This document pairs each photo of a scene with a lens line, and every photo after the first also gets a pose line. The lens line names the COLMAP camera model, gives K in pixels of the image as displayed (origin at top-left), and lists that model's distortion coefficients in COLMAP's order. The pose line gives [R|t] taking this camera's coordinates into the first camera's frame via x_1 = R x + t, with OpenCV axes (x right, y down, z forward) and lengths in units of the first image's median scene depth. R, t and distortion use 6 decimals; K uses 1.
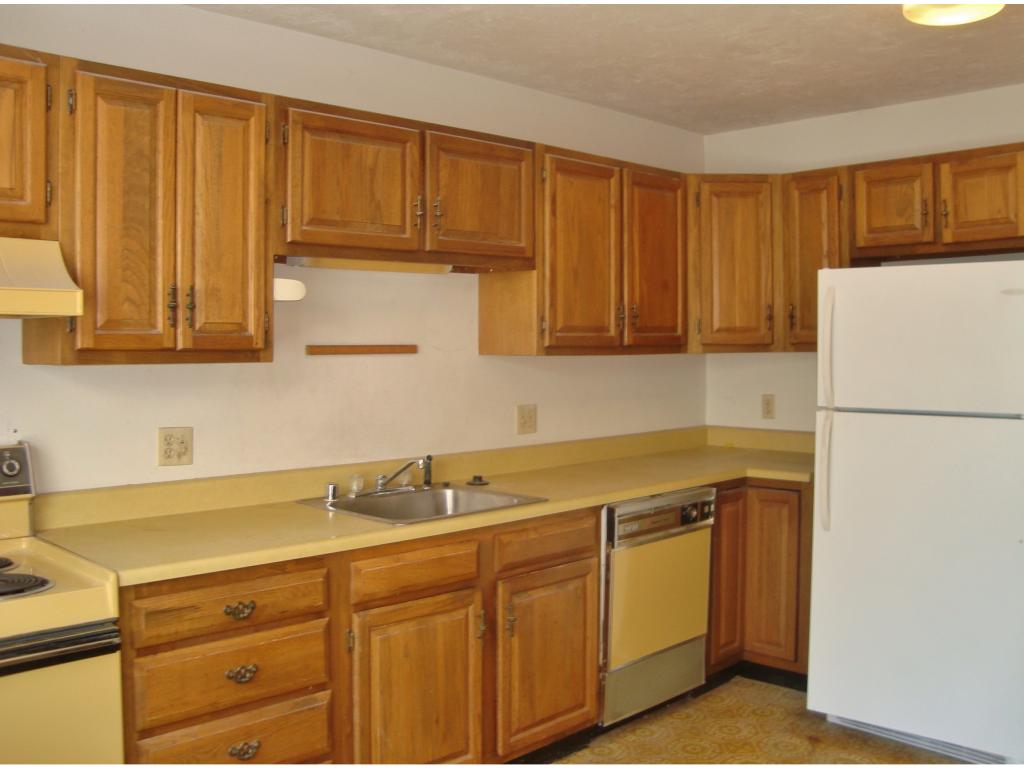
lens RADIAL K [[985.6, 0, 512.0], [0, 985.6, 384.0], [0, 0, 1]] dist [-0.132916, 0.008943]
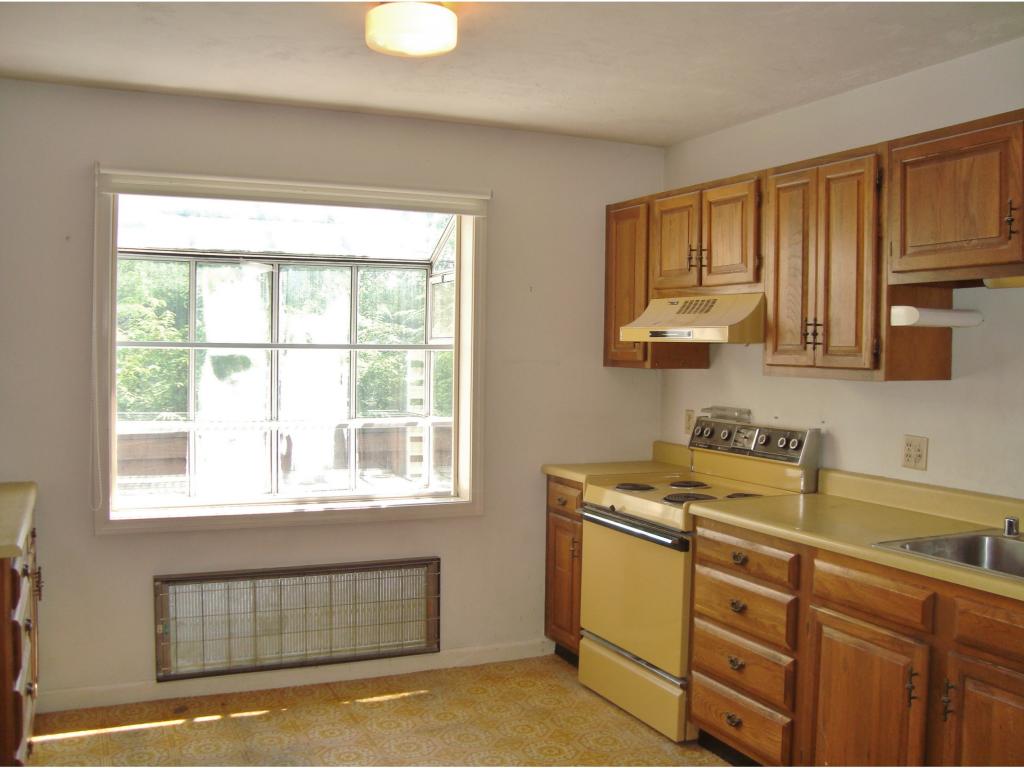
lens RADIAL K [[985.6, 0, 512.0], [0, 985.6, 384.0], [0, 0, 1]] dist [-0.132916, 0.008943]
pose [[-0.348252, 0.025071, -0.937066, 0.927646], [-0.053661, 0.997470, 0.046630, -0.047259], [0.935864, 0.066523, -0.346026, 0.970669]]
